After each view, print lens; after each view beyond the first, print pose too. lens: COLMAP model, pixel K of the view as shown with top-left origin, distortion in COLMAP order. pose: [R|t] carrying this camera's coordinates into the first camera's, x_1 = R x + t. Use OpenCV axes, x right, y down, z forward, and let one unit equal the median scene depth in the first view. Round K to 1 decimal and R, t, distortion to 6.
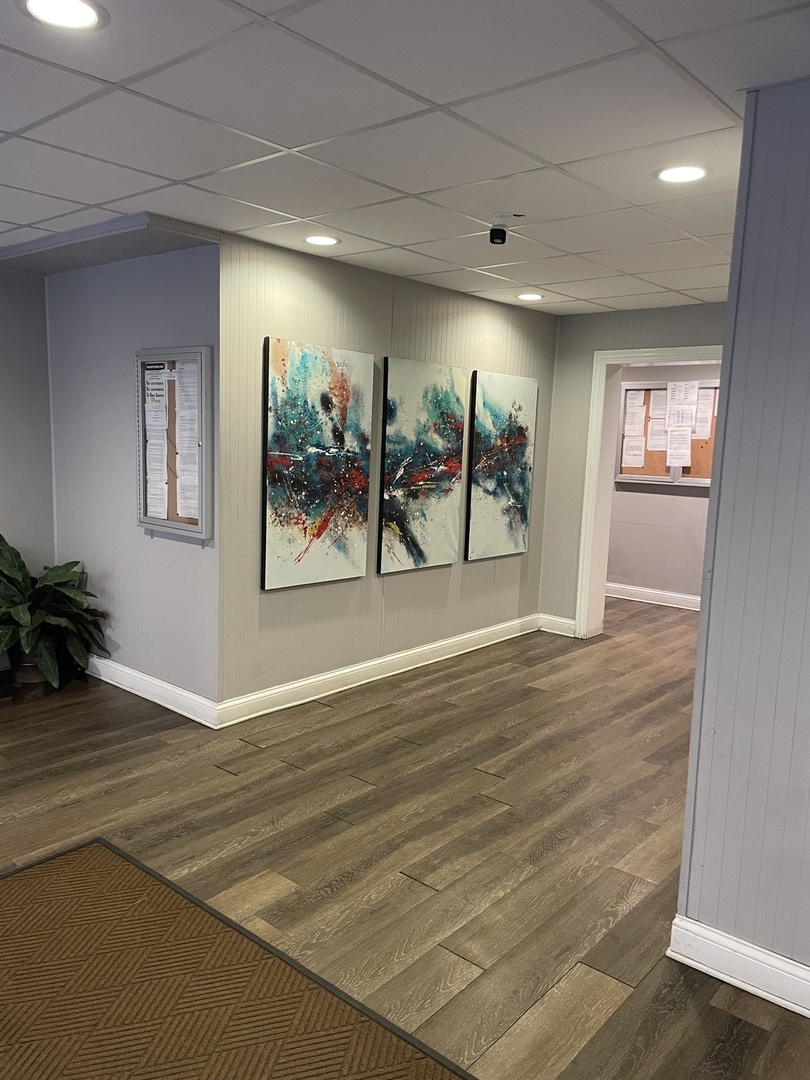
lens RADIAL K [[820.5, 0, 403.7], [0, 820.5, 536.1], [0, 0, 1]] dist [0.037691, -0.044675]
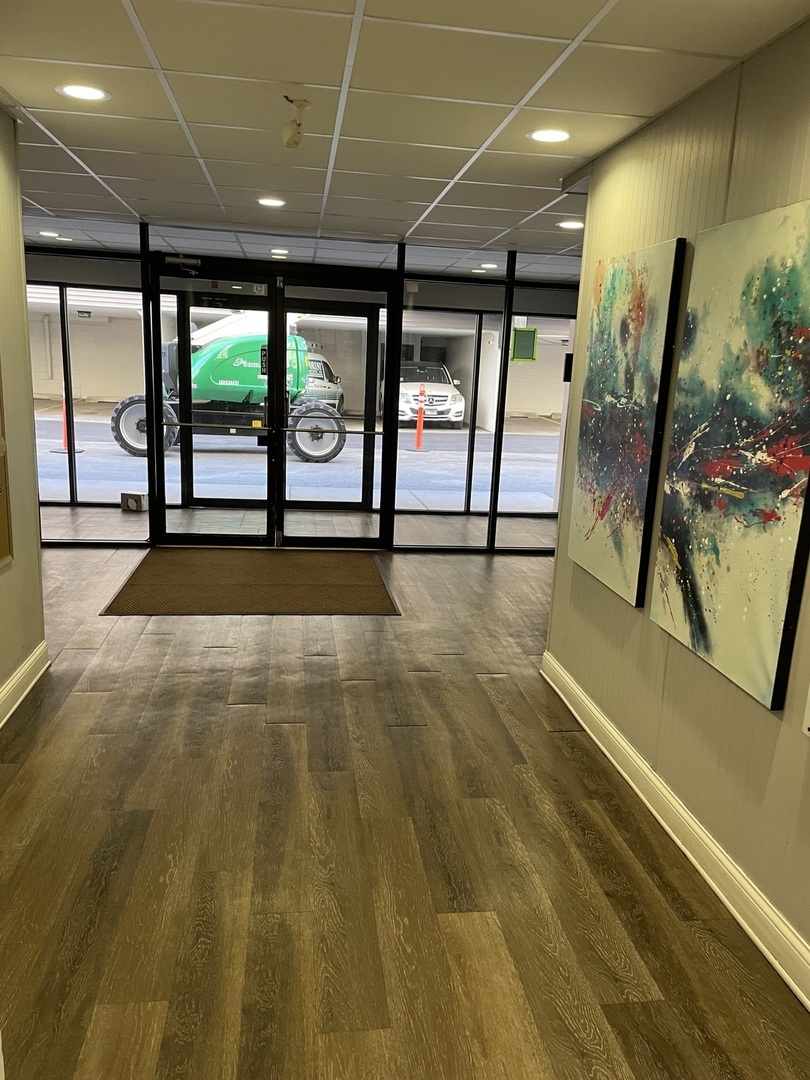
lens RADIAL K [[820.5, 0, 406.0], [0, 820.5, 547.2], [0, 0, 1]] dist [0.037691, -0.044675]
pose [[-0.666508, 0.091049, -0.739917, 0.515082], [-0.167668, 0.948778, 0.267784, -0.129870], [0.726398, 0.302540, -0.617102, 1.216290]]
